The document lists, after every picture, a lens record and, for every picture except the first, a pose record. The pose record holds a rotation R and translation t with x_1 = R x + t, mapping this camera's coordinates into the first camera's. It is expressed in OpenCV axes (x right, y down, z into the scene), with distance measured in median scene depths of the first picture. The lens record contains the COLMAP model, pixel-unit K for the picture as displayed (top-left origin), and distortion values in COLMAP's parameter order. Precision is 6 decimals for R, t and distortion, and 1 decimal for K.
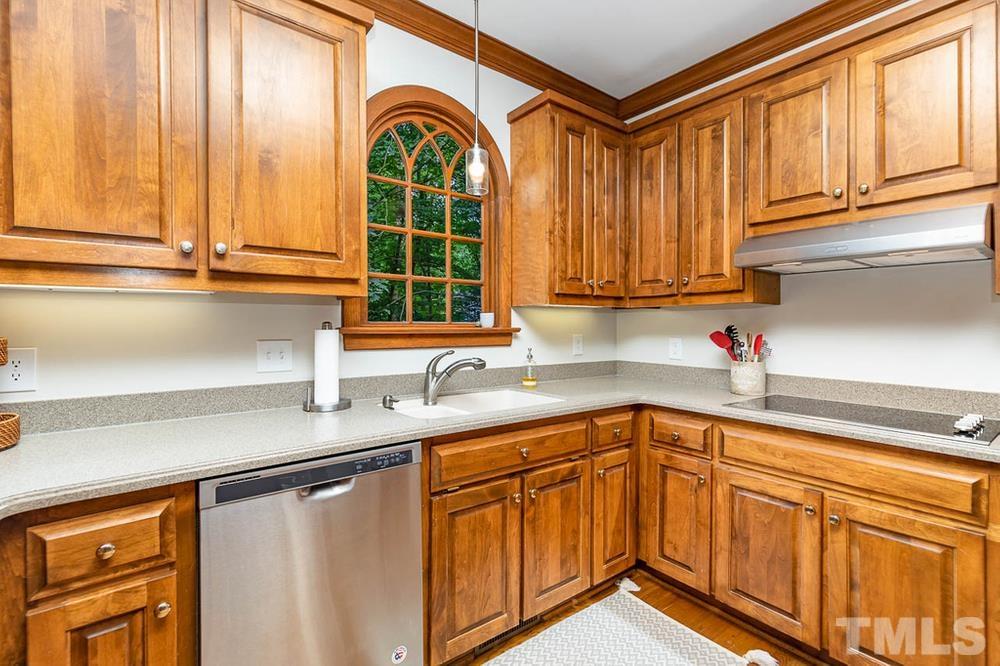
lens RADIAL K [[450.5, 0, 500.0], [0, 450.5, 333.0], [0, 0, 1]] dist [0.001587, 0.000043]
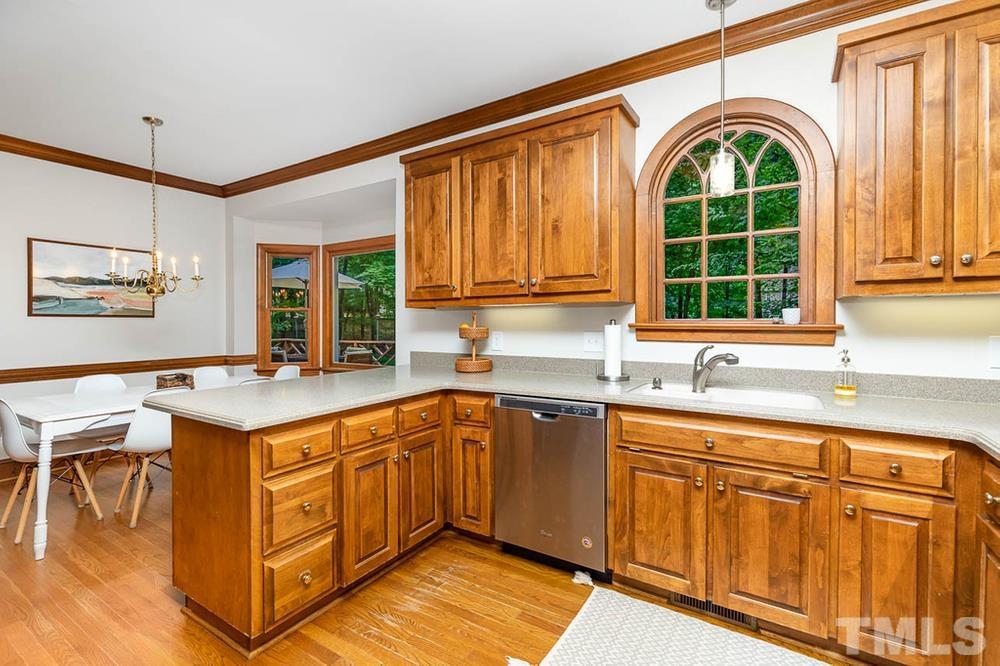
lens RADIAL K [[450.5, 0, 500.0], [0, 450.5, 333.0], [0, 0, 1]] dist [0.001587, 0.000043]
pose [[0.340632, 0.024851, -0.939868, 0.811326], [-0.013545, 0.999677, 0.021524, -0.007443], [0.940099, 0.005399, 0.340859, 0.162752]]
